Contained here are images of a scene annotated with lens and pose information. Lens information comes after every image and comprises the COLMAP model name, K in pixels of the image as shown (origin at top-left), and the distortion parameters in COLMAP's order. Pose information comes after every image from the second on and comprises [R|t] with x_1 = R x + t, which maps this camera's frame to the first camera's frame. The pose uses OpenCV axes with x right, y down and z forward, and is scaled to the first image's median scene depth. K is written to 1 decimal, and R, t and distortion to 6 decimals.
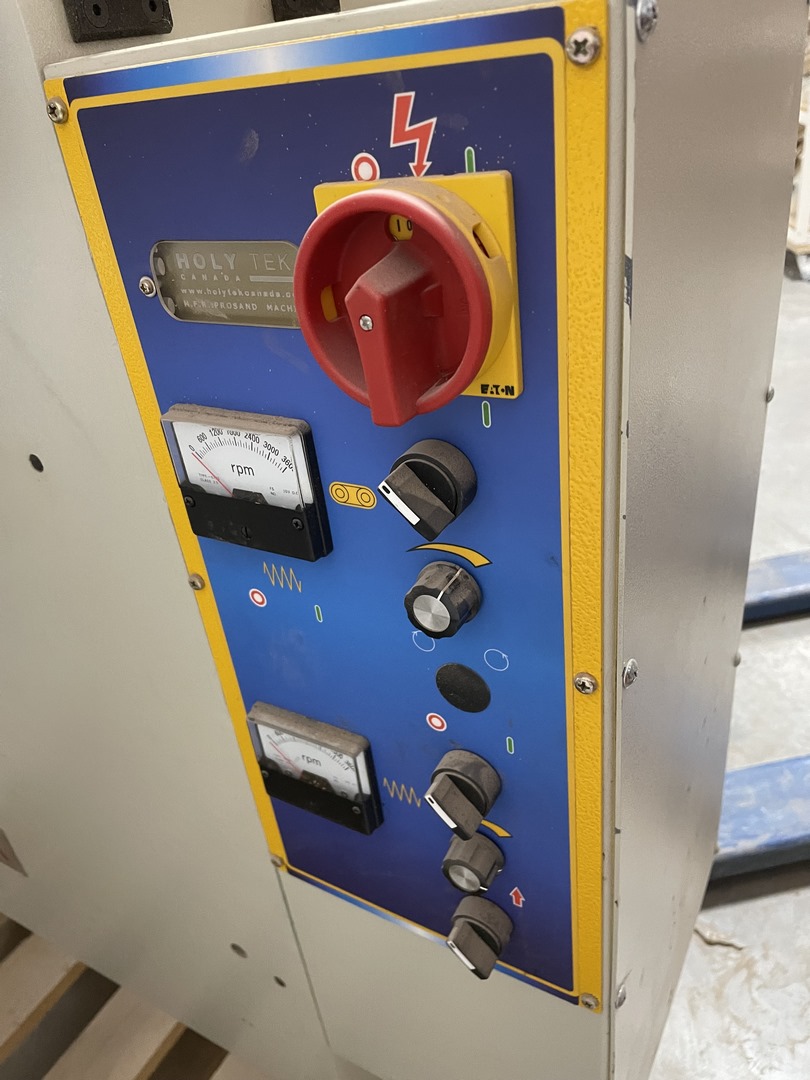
lens RADIAL K [[814.0, 0, 405.0], [0, 814.0, 540.0], [0, 0, 1]] dist [0.096033, -0.126366]
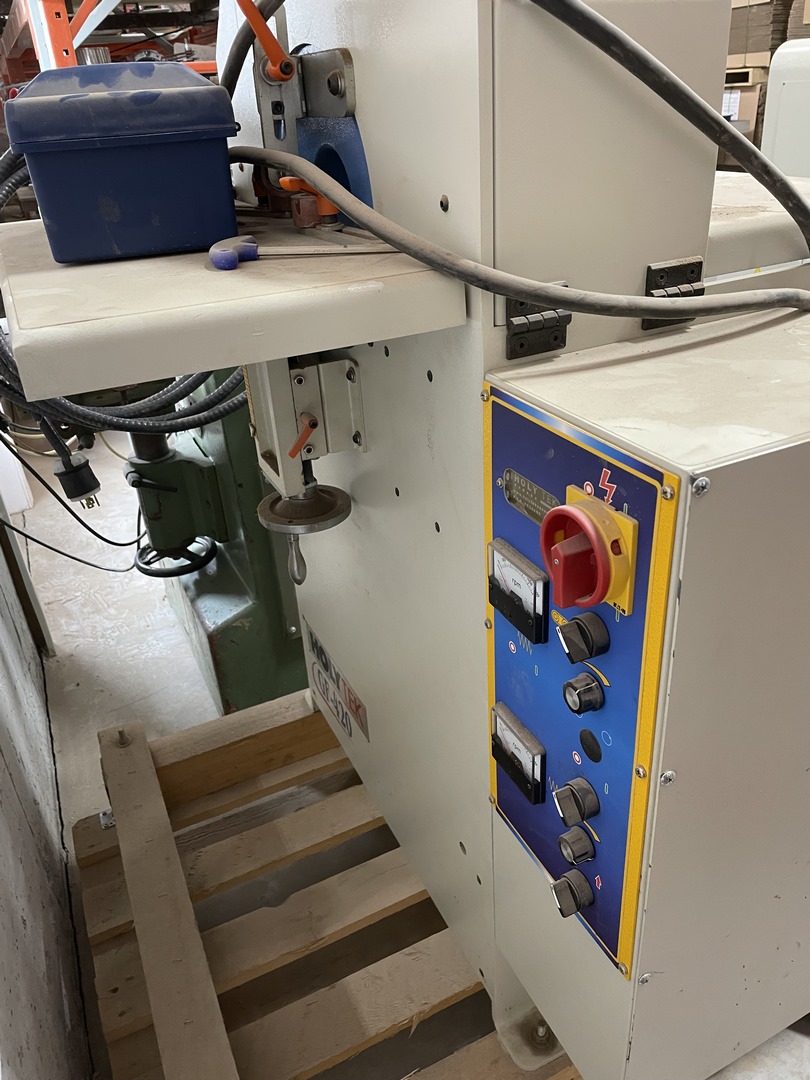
lens RADIAL K [[814.0, 0, 405.0], [0, 814.0, 540.0], [0, 0, 1]] dist [0.096033, -0.126366]
pose [[0.823989, 0.325962, -0.463455, 0.432072], [-0.315256, 0.943398, 0.103019, -0.298885], [0.470803, 0.061220, 0.880112, -0.779948]]
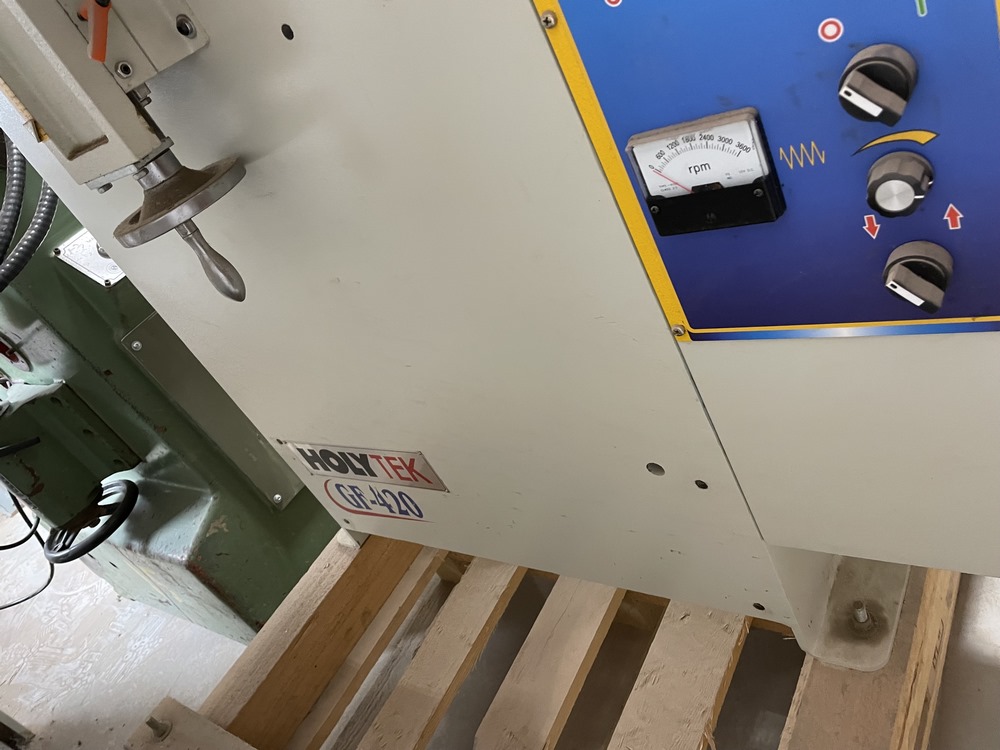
lens RADIAL K [[765.2, 0, 500.0], [0, 765.2, 375.0], [0, 0, 1]] dist [0.069518, -0.097019]
pose [[0.940563, -0.245775, -0.234382, -0.237797], [0.263973, 0.963274, 0.049212, 0.518299], [0.213679, -0.108158, 0.970898, -0.015412]]
